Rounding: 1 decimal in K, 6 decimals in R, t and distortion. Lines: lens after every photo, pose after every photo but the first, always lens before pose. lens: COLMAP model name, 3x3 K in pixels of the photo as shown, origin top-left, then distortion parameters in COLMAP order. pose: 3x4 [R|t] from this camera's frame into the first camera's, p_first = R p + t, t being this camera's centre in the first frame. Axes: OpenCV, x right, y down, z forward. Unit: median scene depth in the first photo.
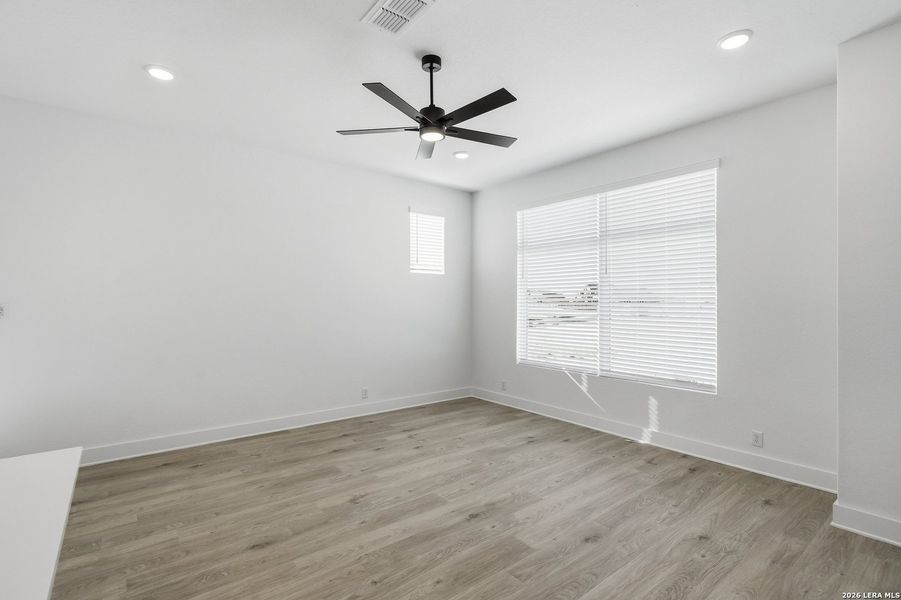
lens RADIAL K [[434.6, 0, 451.7], [0, 434.6, 300.3], [0, 0, 1]] dist [-0.017916, 0.010361]
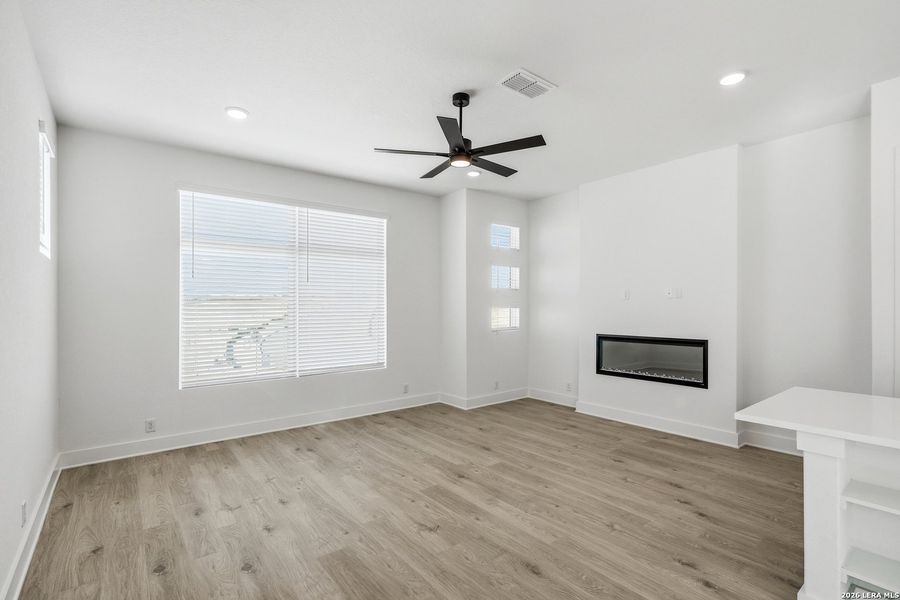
lens RADIAL K [[434.1, 0, 451.2], [0, 434.1, 300.3], [0, 0, 1]] dist [-0.017916, 0.010361]
pose [[-0.021073, 0.014025, 0.999680, -0.954600], [0.005462, 0.999888, -0.013913, 0.003749], [-0.999763, 0.005167, -0.021148, 0.830077]]
